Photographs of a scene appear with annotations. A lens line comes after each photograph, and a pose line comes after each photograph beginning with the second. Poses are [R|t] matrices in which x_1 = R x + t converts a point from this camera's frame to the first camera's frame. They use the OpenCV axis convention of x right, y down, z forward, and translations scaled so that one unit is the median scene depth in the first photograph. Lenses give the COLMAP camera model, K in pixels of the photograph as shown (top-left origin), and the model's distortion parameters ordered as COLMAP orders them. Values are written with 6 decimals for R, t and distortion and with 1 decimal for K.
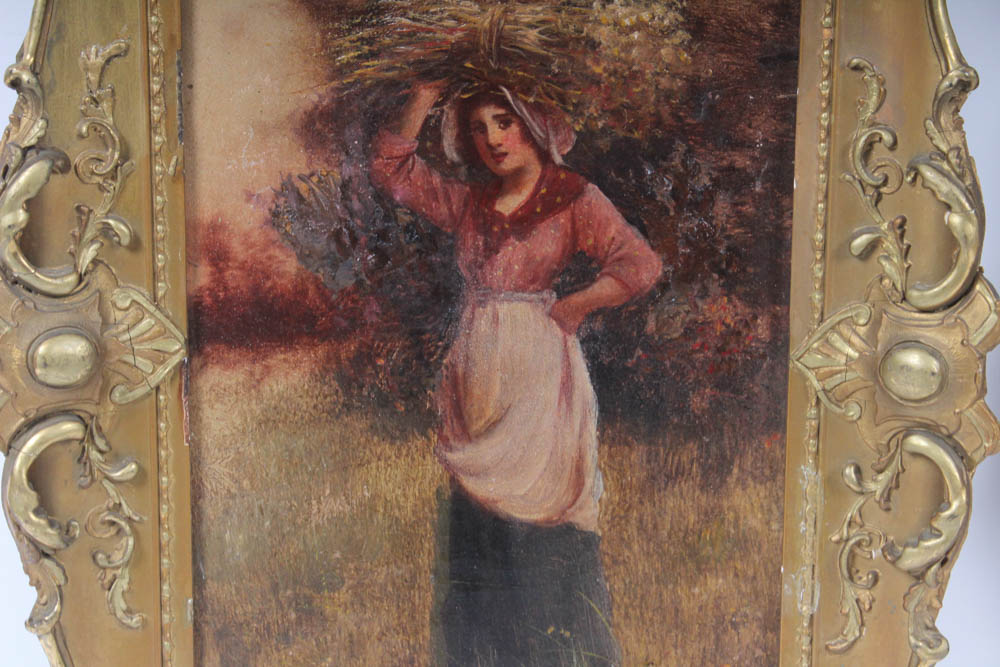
lens RADIAL K [[2321.4, 0, 488.0], [0, 2321.4, 332.9], [0, 0, 1]] dist [0.054431, 0.194920]
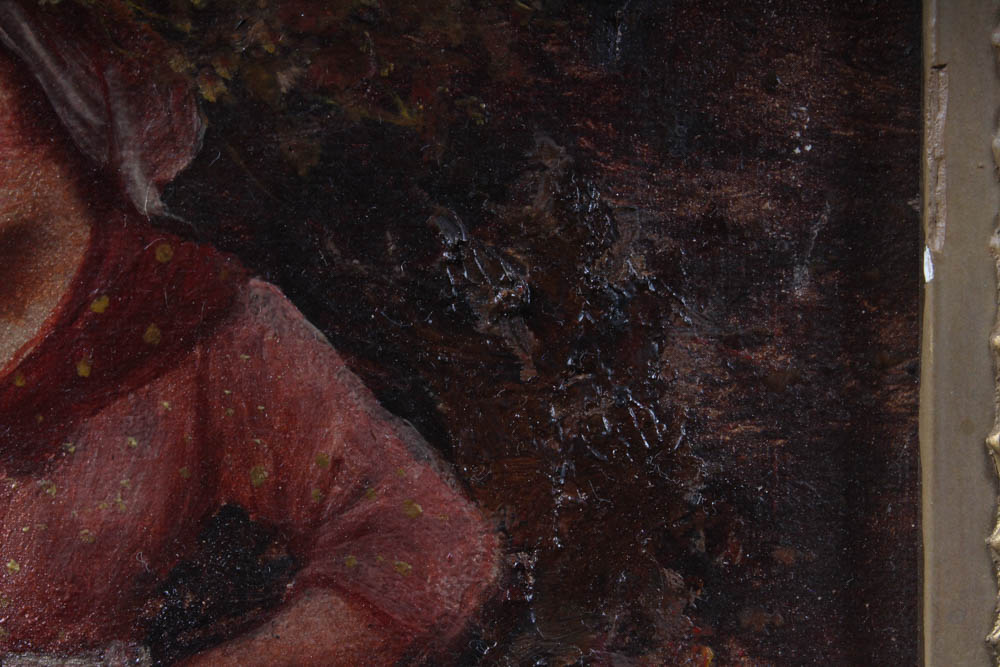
lens RADIAL K [[2321.4, 0, 488.0], [0, 2321.4, 332.9], [0, 0, 1]] dist [0.054431, 0.194920]
pose [[0.993097, -0.013215, 0.116553, 0.038397], [0.031738, 0.986843, -0.158534, -0.008713], [-0.112924, 0.161139, 0.980450, 0.698961]]
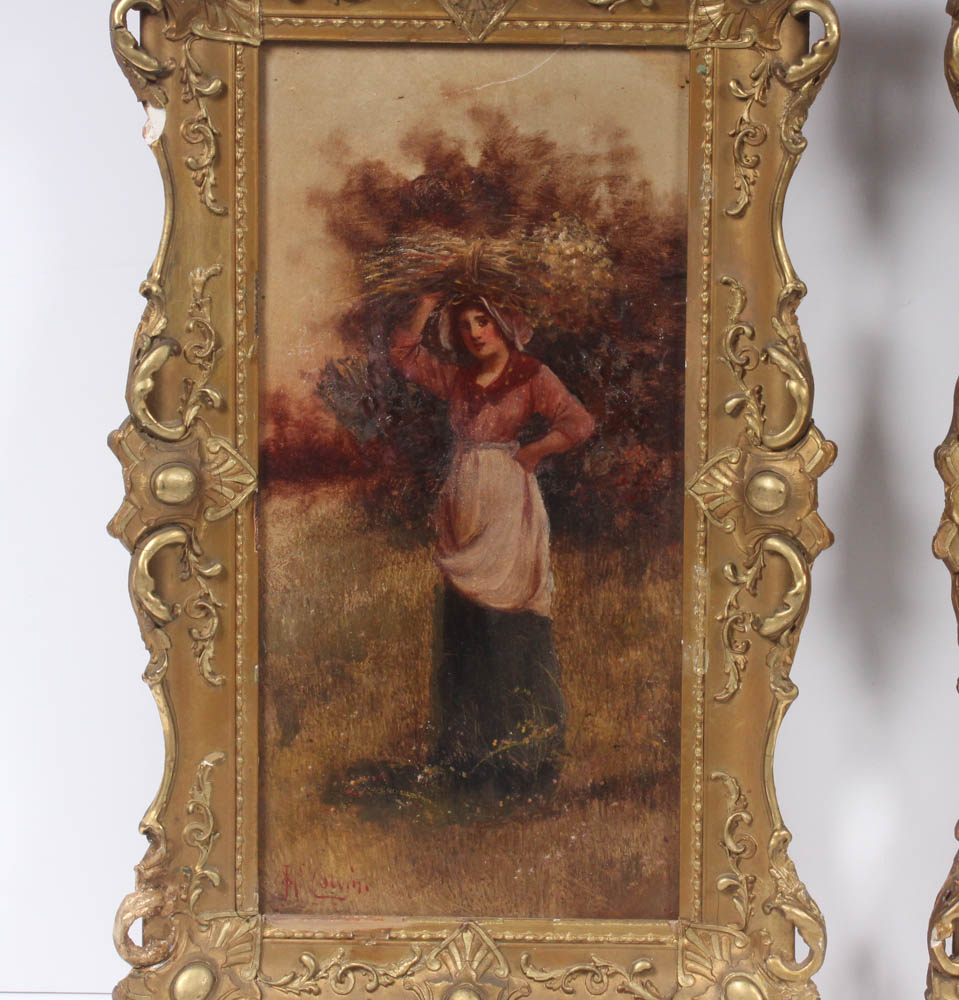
lens RADIAL K [[3171.1, 0, 456.2], [0, 3171.1, 422.7], [0, 0, 1]] dist [-0.036486, 0.120009]
pose [[1.000000, 0.000130, -0.000870, -0.007588], [-0.000230, 0.993164, -0.116728, 0.196786], [0.000849, 0.116728, 0.993164, -0.921114]]
